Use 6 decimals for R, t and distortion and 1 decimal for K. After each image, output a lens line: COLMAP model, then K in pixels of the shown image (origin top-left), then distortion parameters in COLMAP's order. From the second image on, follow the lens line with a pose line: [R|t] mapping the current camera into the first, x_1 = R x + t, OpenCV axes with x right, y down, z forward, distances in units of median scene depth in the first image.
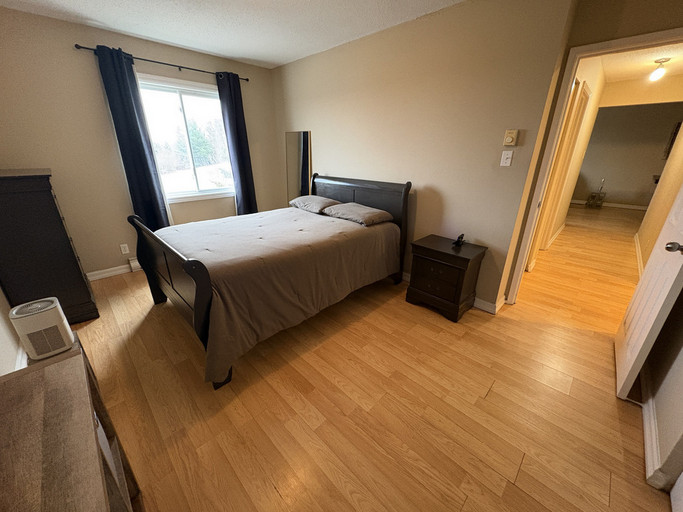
lens RADIAL K [[271.8, 0, 341.1], [0, 271.8, 254.6], [0, 0, 1]] dist [0.000221, 0.000205]
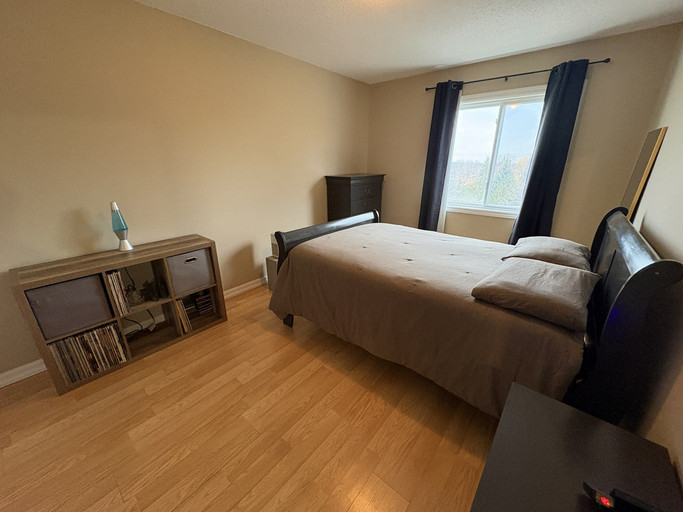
lens RADIAL K [[271.8, 0, 341.1], [0, 271.8, 254.6], [0, 0, 1]] dist [0.000221, 0.000205]
pose [[0.080705, 0.321823, -0.943354, 0.607394], [-0.360648, 0.891743, 0.273363, -0.254312], [0.929204, 0.318157, 0.188033, 0.648721]]
